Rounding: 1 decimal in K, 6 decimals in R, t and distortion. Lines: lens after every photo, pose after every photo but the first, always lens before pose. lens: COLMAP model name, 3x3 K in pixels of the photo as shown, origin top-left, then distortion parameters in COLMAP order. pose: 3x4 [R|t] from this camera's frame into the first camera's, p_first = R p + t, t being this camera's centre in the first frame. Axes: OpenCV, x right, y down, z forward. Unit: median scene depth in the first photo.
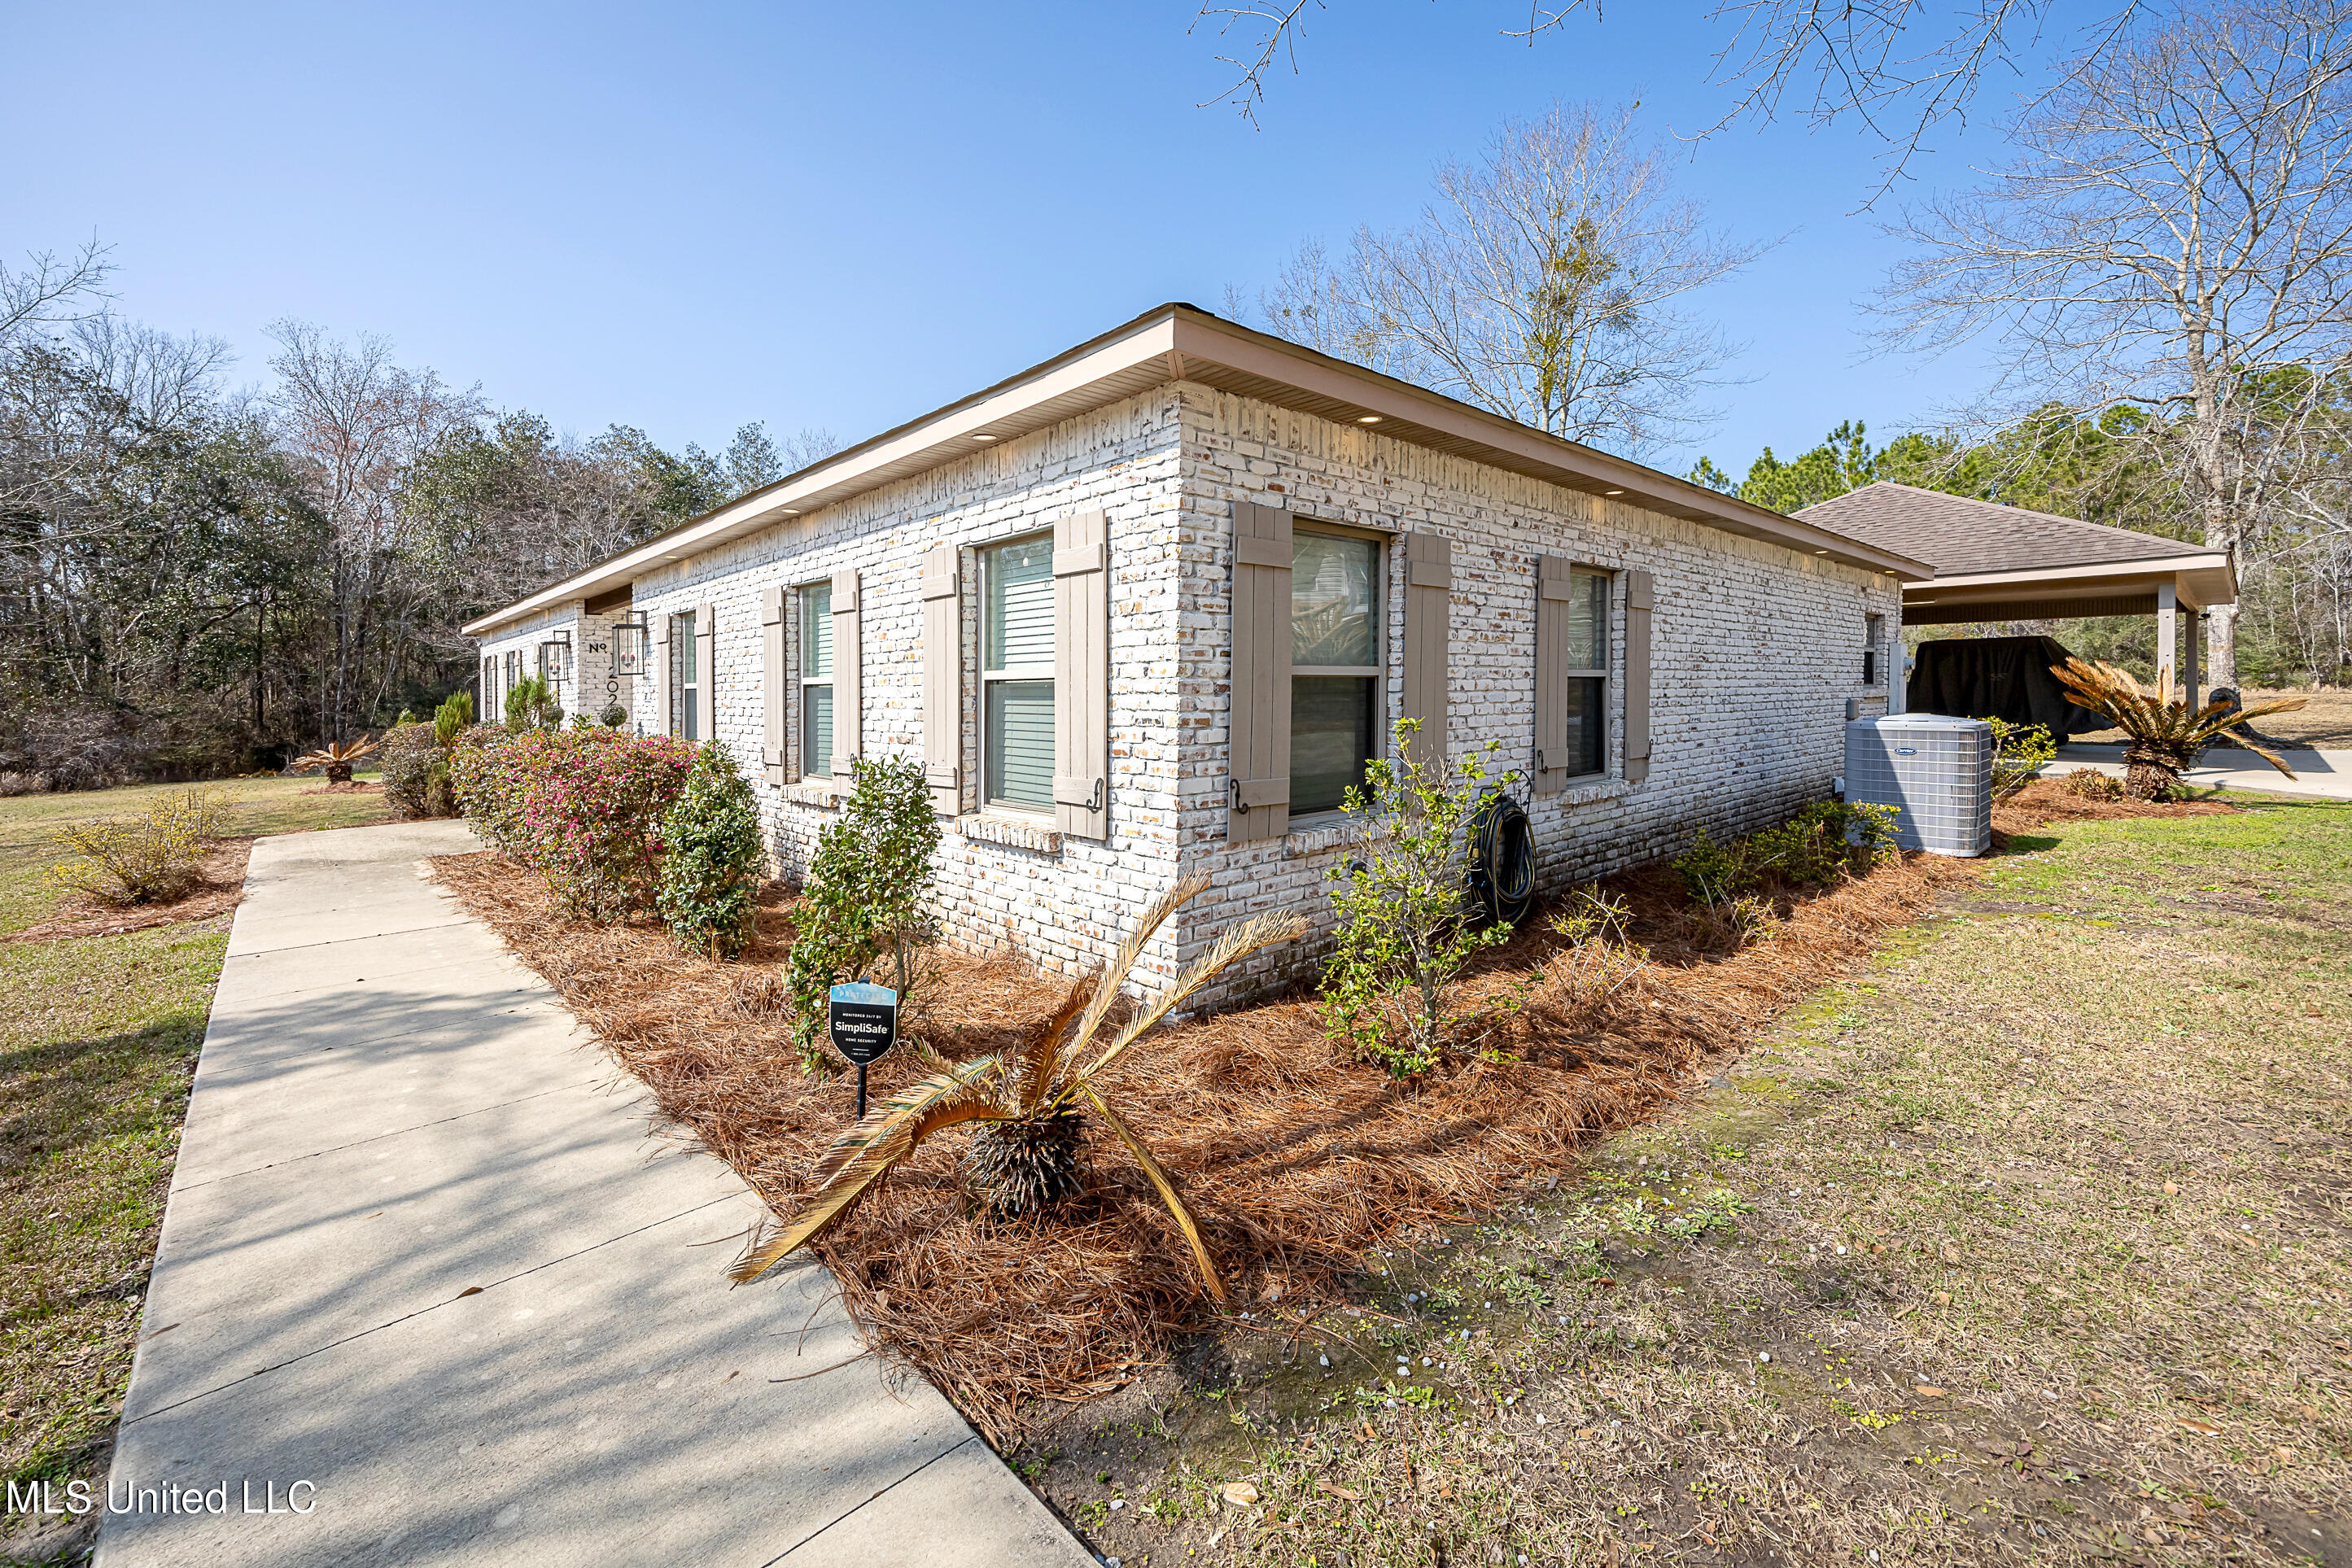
lens RADIAL K [[986.9, 0, 1155.2], [0, 986.9, 669.3], [0, 0, 1]] dist [-0.005905, -0.000112]
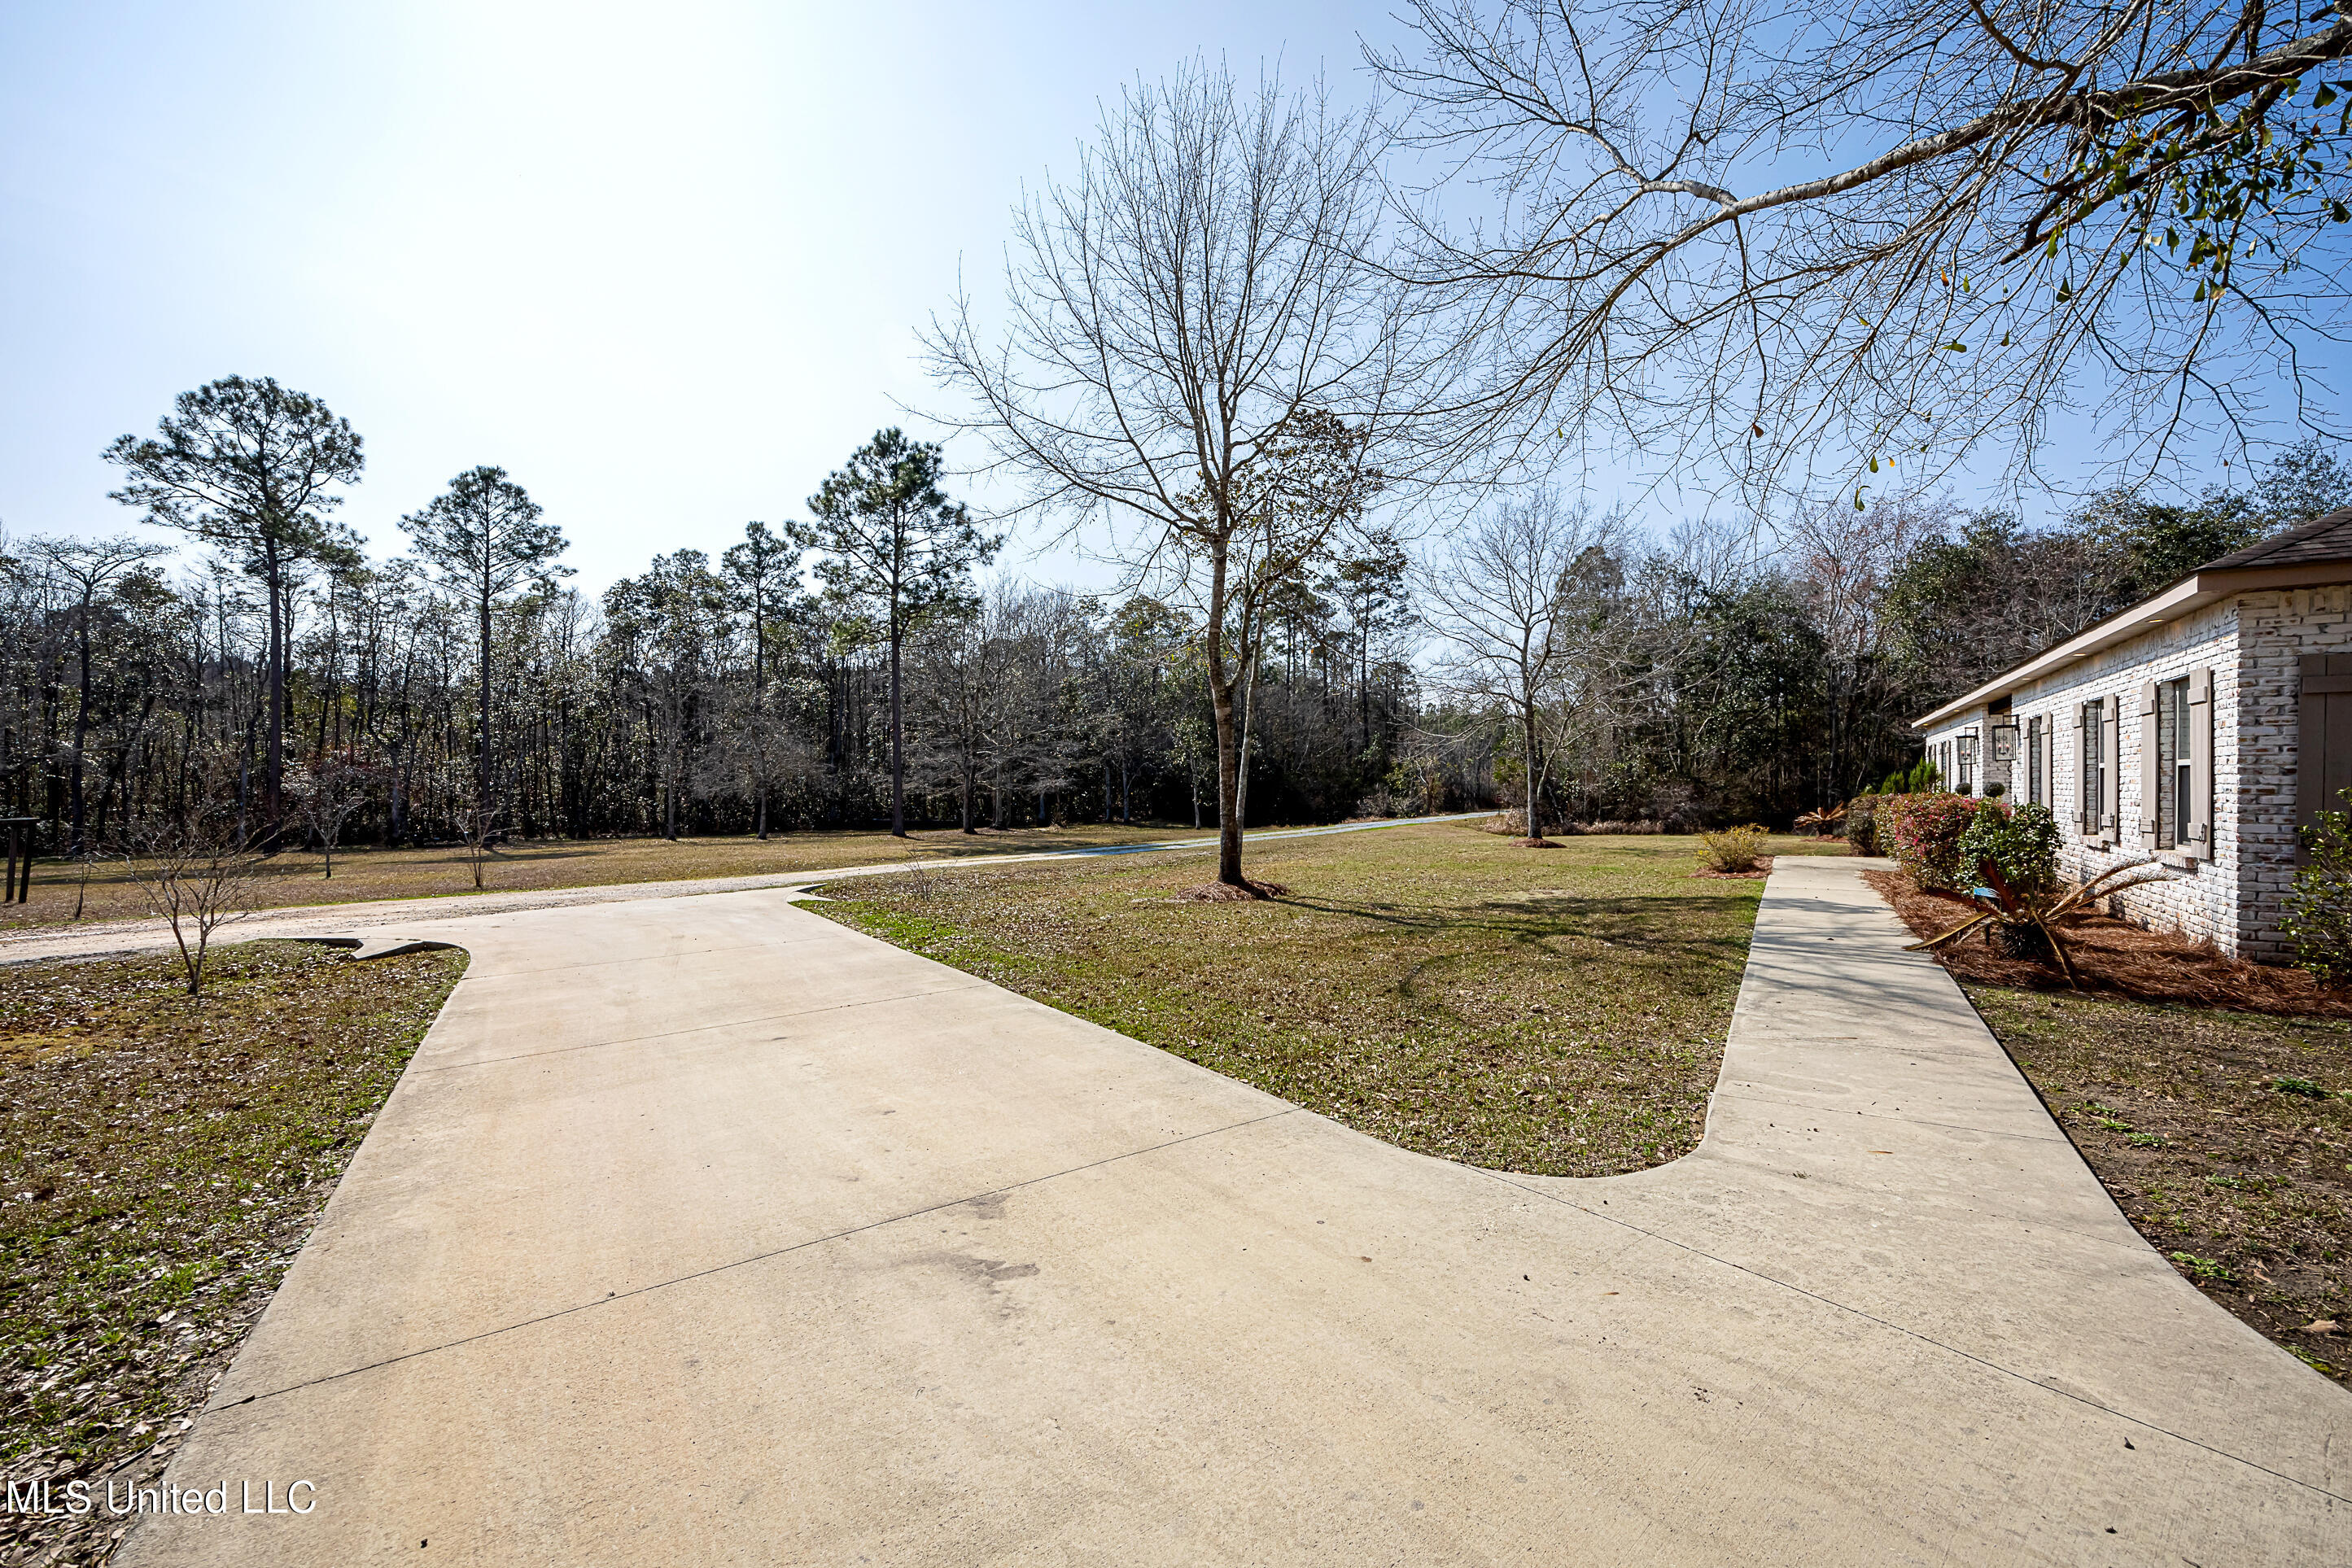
lens RADIAL K [[938.4, 0, 1198.4], [0, 938.4, 800.5], [0, 0, 1]] dist [-0.004639, 0.000748]
pose [[0.276029, 0.028110, -0.960738, 0.522633], [0.023164, 0.999087, 0.035888, -0.014499], [0.960870, -0.032160, 0.275126, -0.577479]]
